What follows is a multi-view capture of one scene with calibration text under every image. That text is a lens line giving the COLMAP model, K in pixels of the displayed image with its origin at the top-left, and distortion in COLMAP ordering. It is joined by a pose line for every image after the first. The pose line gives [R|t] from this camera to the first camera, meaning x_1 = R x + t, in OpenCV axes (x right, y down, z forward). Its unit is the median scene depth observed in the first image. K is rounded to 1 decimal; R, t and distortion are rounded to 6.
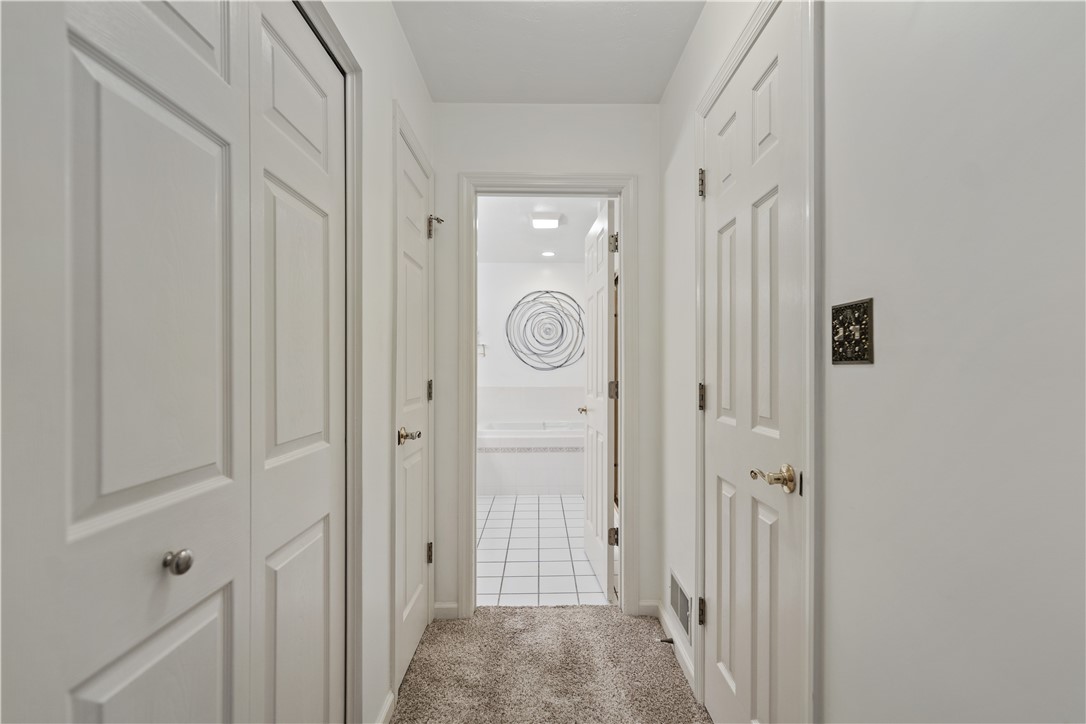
lens RADIAL K [[470.9, 0, 544.2], [0, 470.9, 364.5], [0, 0, 1]] dist [0.003863, -0.000191]
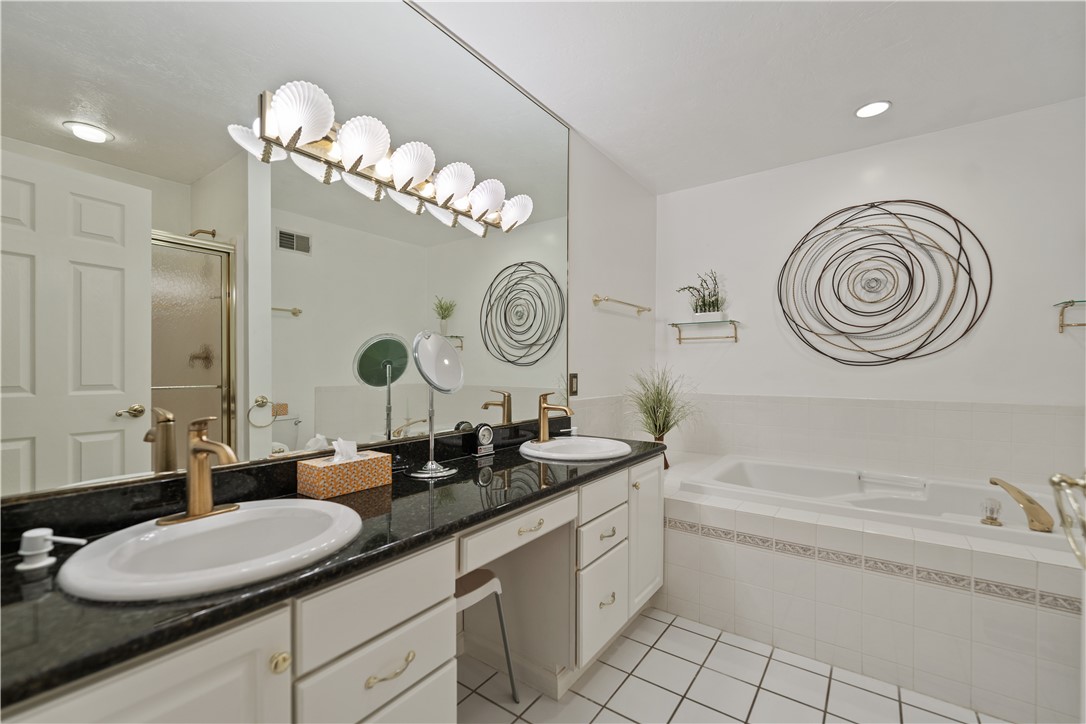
lens RADIAL K [[470.9, 0, 541.5], [0, 470.9, 369.7], [0, 0, 1]] dist [0.003863, -0.000191]
pose [[0.807060, 0.006662, -0.590432, 0.019907], [0.003575, 0.999863, 0.016169, 0.006962], [0.590459, -0.015160, 0.806925, 0.403687]]
